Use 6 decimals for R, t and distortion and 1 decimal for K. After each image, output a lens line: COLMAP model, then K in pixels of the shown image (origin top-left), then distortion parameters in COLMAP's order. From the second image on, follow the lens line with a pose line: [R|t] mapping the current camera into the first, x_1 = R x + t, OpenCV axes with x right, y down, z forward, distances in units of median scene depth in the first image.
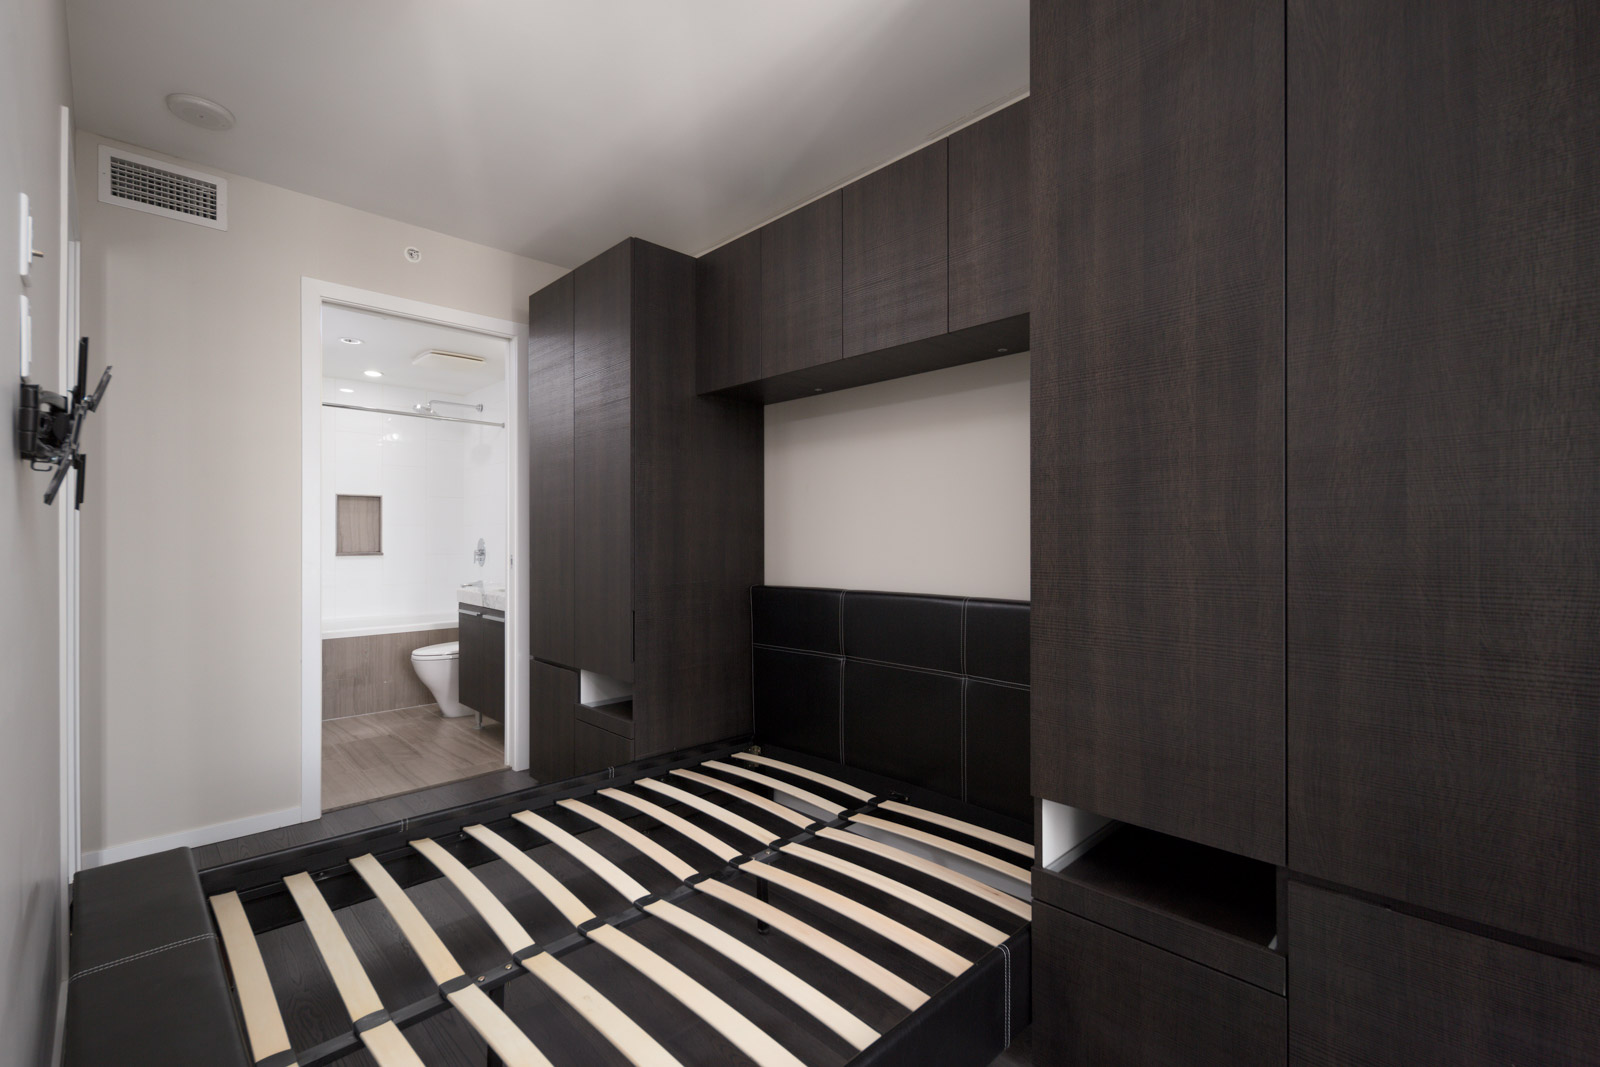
lens RADIAL K [[696.6, 0, 797.1], [0, 696.6, 537.3], [0, 0, 1]] dist [0.002563, -0.000050]
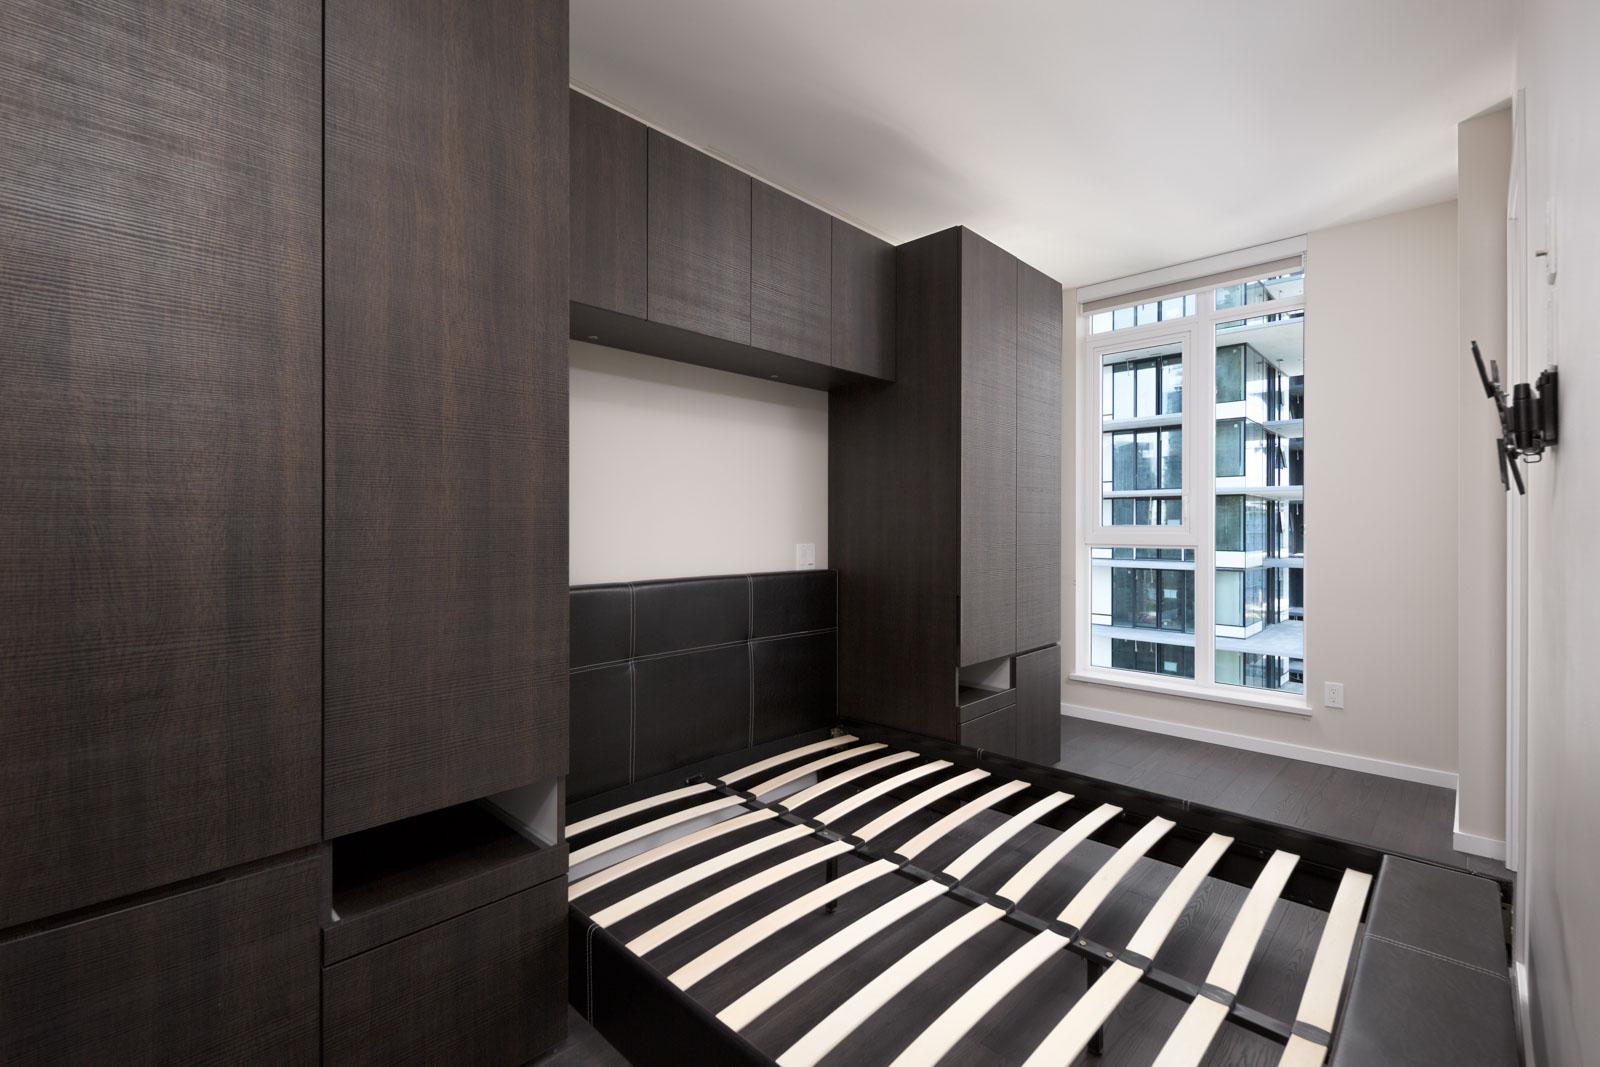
lens RADIAL K [[696.6, 0, 796.0], [0, 696.6, 522.4], [0, 0, 1]] dist [0.002563, -0.000050]
pose [[-0.021778, 0.008096, 0.999730, -0.944891], [-0.008382, 0.999931, -0.008280, 0.008048], [-0.999728, -0.008560, -0.021709, 0.955105]]
